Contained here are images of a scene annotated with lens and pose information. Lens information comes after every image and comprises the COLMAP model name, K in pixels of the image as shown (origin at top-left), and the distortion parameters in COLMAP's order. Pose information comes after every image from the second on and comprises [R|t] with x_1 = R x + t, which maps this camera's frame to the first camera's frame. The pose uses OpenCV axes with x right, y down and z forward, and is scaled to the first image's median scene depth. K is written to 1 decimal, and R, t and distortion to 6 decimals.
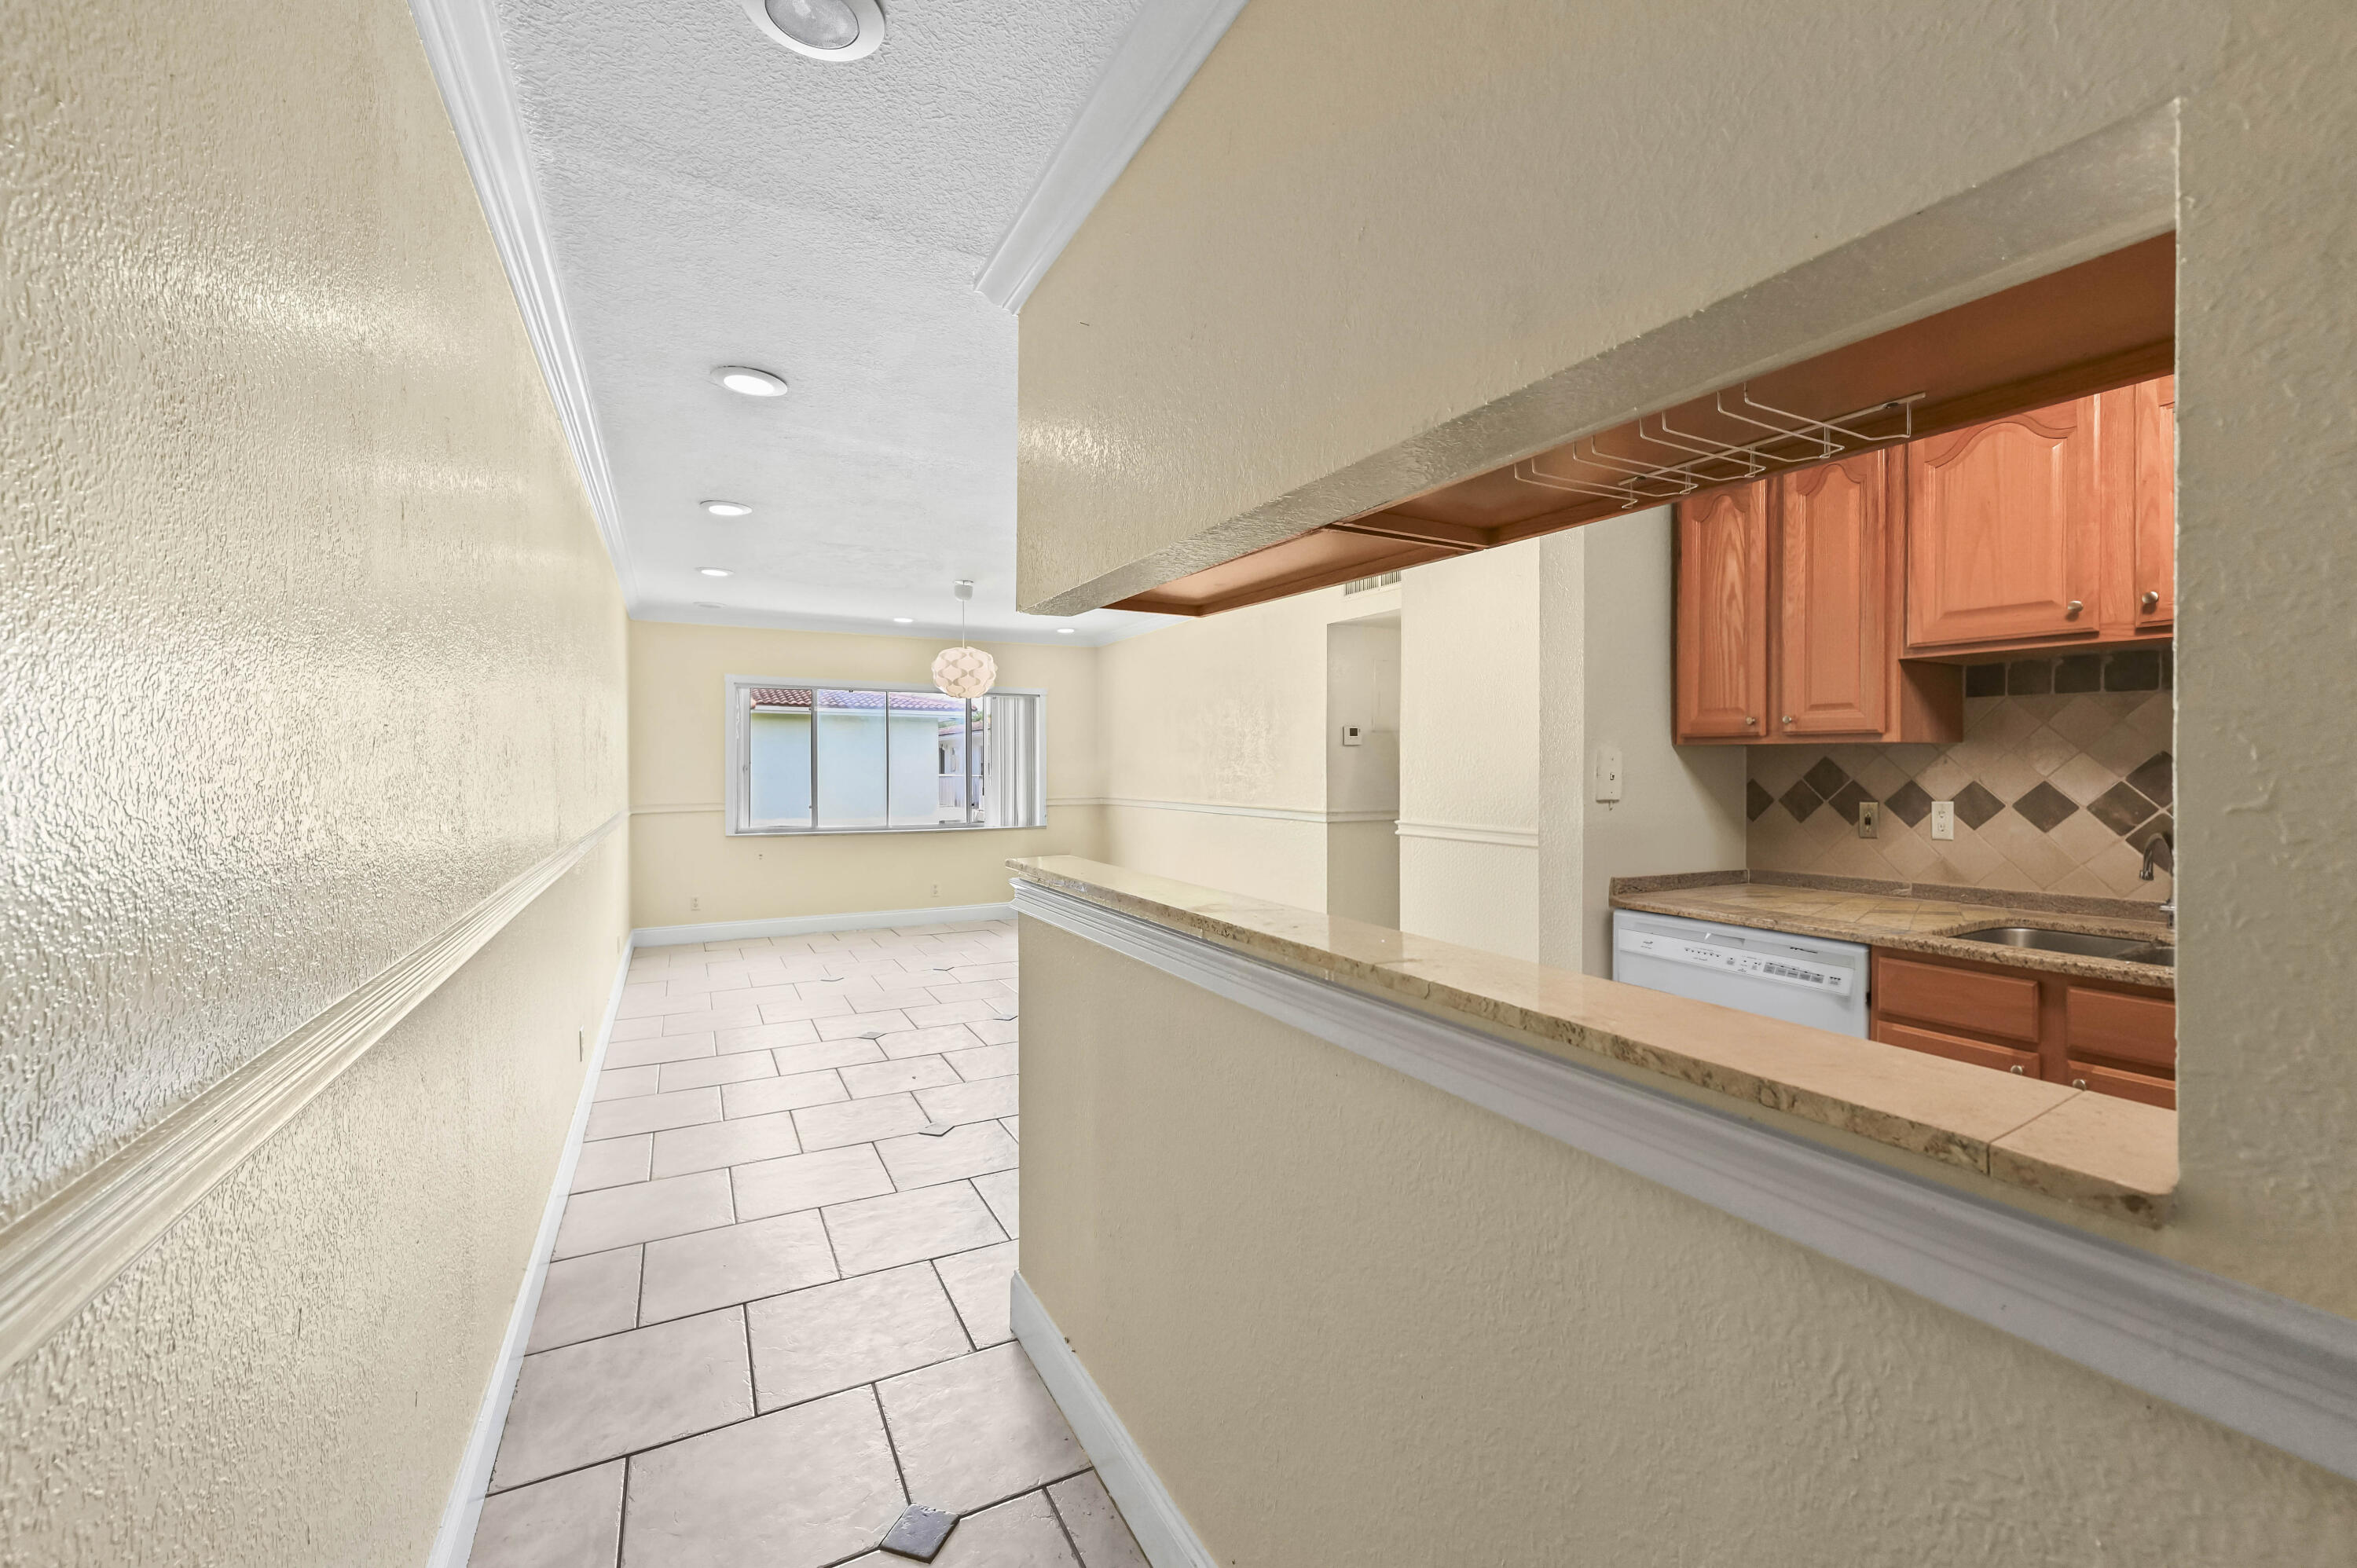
lens RADIAL K [[948.2, 0, 1178.5], [0, 948.2, 784.0], [0, 0, 1]] dist [0.000370, 0.000028]
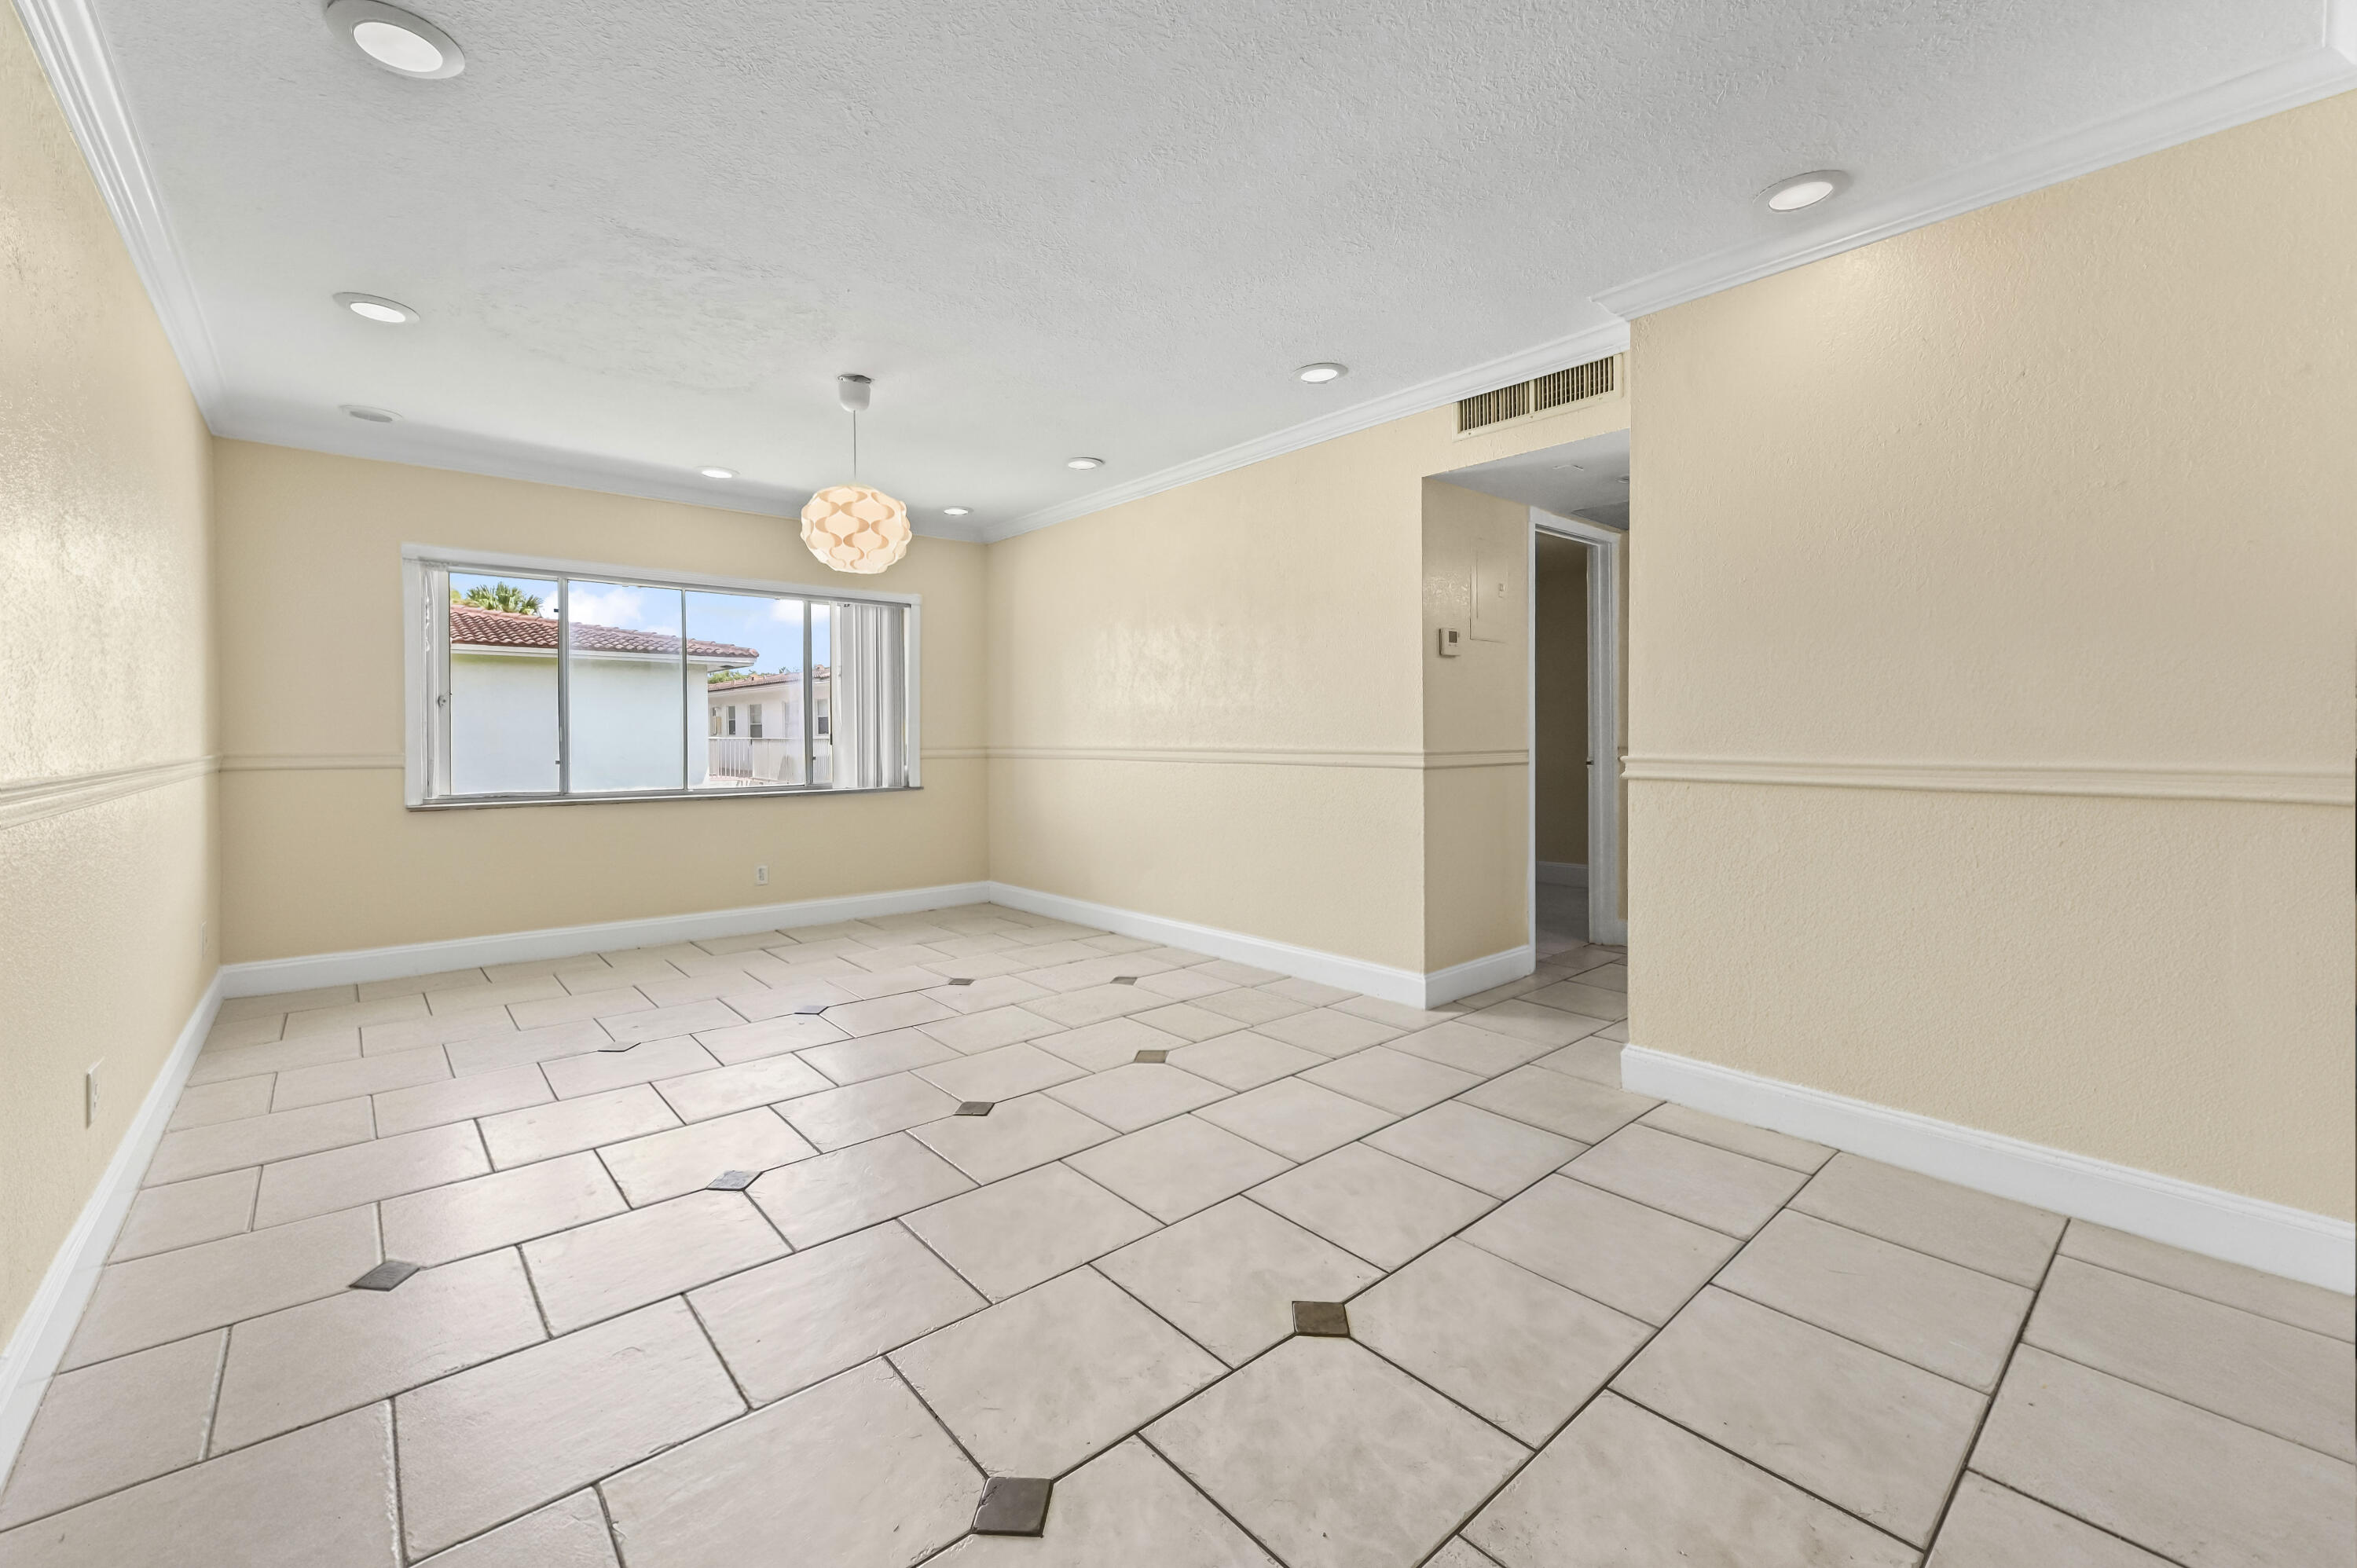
lens RADIAL K [[973.5, 0, 1182.1], [0, 973.5, 746.6], [0, 0, 1]] dist [-0.000845, -0.000060]
pose [[0.974496, -0.005217, 0.224343, -0.149065], [0.005981, 0.999978, -0.002723, 0.023148], [-0.224324, 0.003995, 0.974506, 0.314164]]
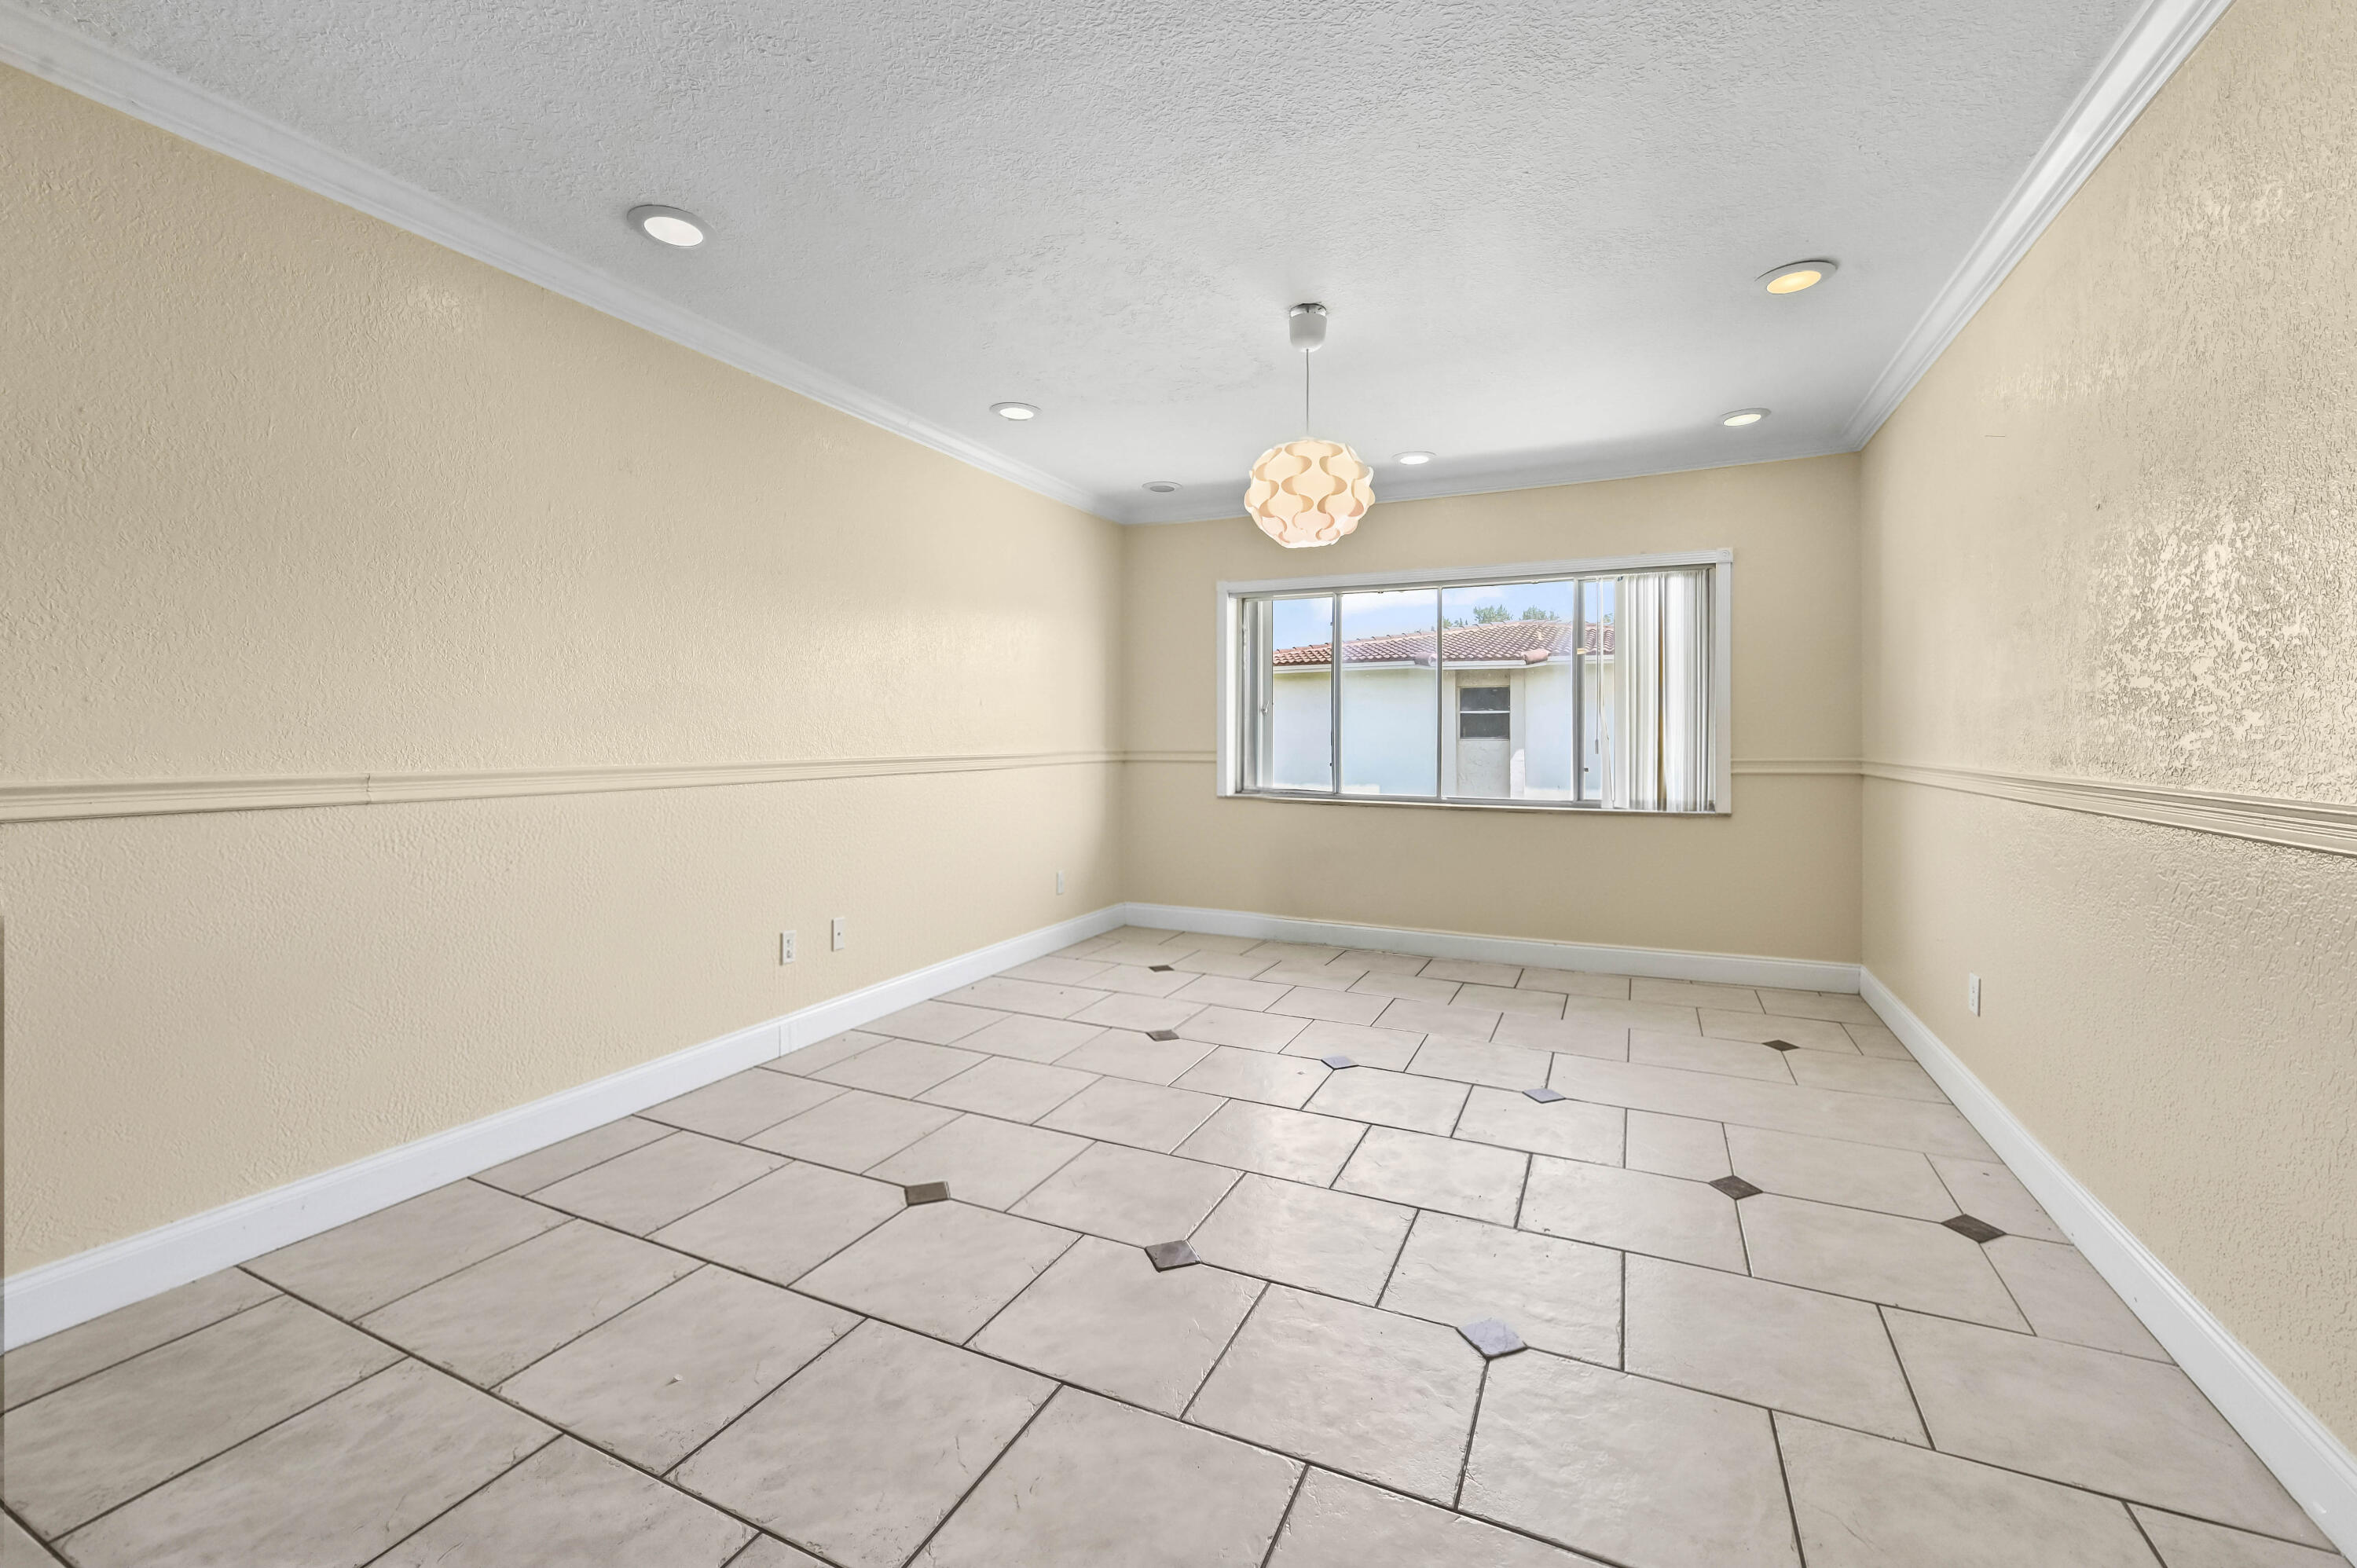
lens RADIAL K [[960.3, 0, 1175.7], [0, 960.3, 746.5], [0, 0, 1]] dist [-0.001489, -0.000109]
pose [[0.604296, 0.011994, -0.796669, 0.126408], [-0.017324, 0.999848, 0.001912, 0.015515], [0.796571, 0.012646, 0.604412, 0.587810]]
